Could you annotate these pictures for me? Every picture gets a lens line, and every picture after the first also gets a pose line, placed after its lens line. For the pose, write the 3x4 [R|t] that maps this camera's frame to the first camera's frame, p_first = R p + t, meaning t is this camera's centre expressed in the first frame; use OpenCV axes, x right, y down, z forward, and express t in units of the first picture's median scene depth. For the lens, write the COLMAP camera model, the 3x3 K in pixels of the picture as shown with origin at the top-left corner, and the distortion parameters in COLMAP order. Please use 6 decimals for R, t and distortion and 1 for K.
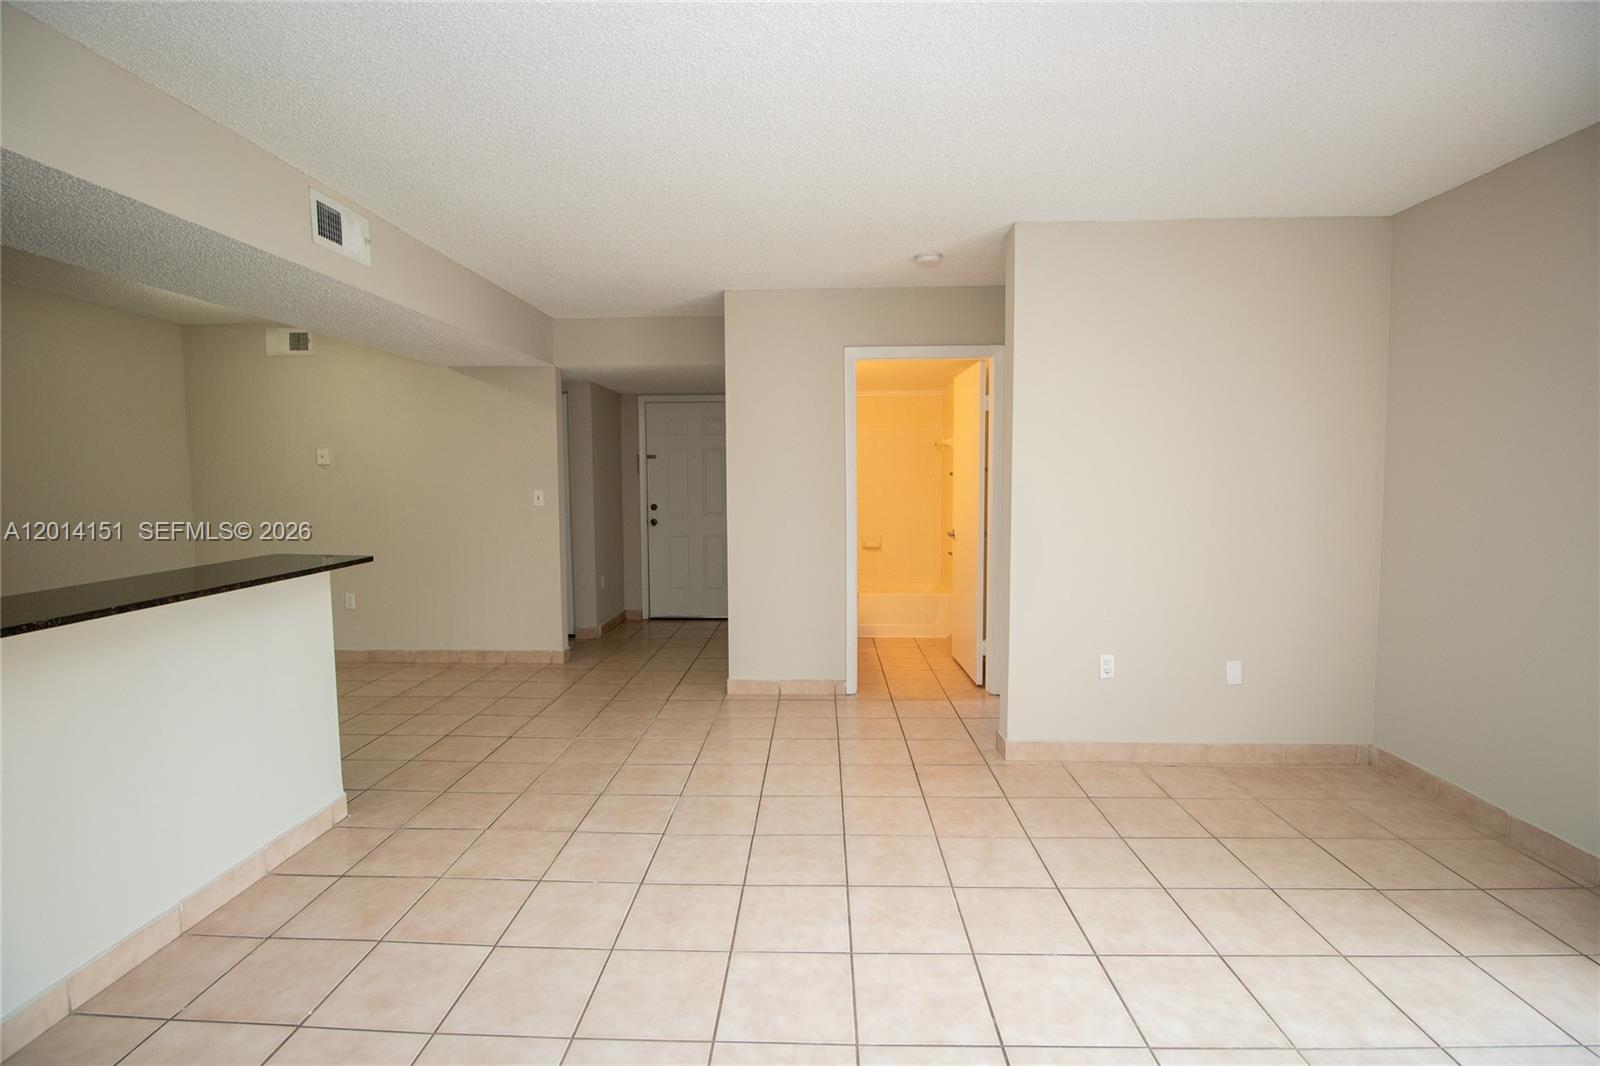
lens RADIAL K [[740.4, 0, 797.6], [0, 740.4, 531.6], [0, 0, 1]] dist [-0.003219, -0.009032]
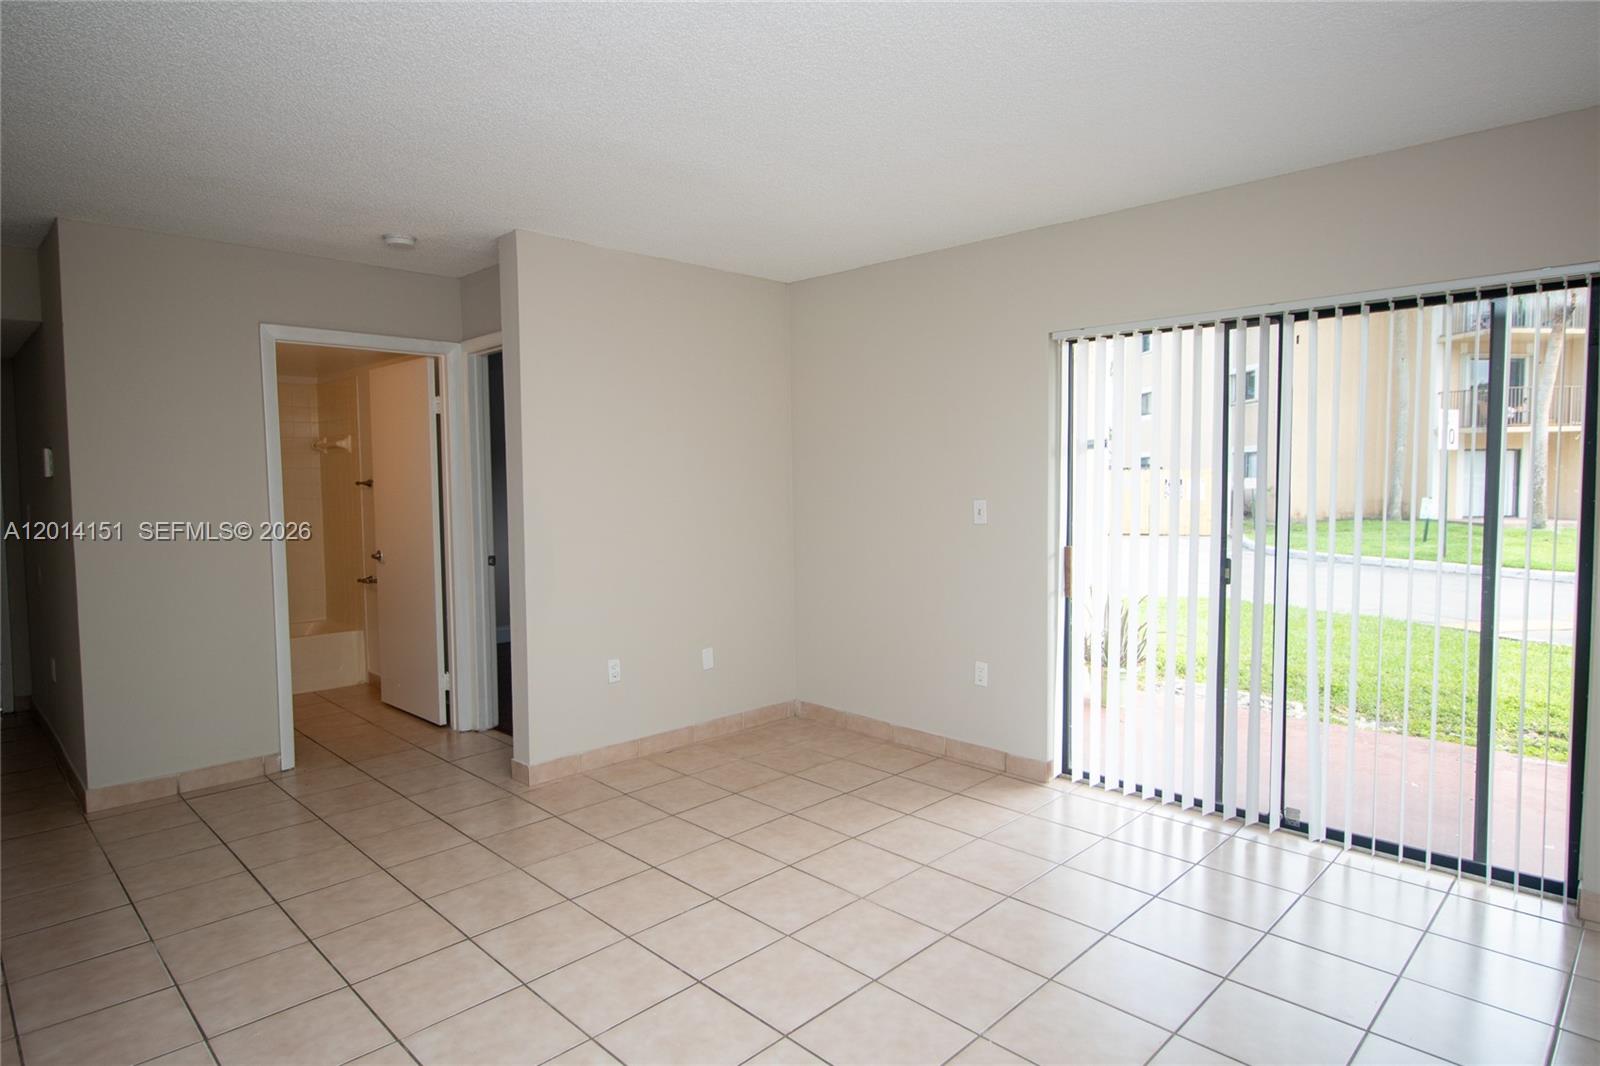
lens RADIAL K [[887.9, 0, 798.4], [0, 887.9, 532.3], [0, 0, 1]] dist [0.001750, -0.001357]
pose [[0.684852, -0.046842, 0.727175, -0.311079], [0.058957, 0.998222, 0.008776, -0.008046], [-0.726294, 0.036862, 0.686396, -0.054196]]
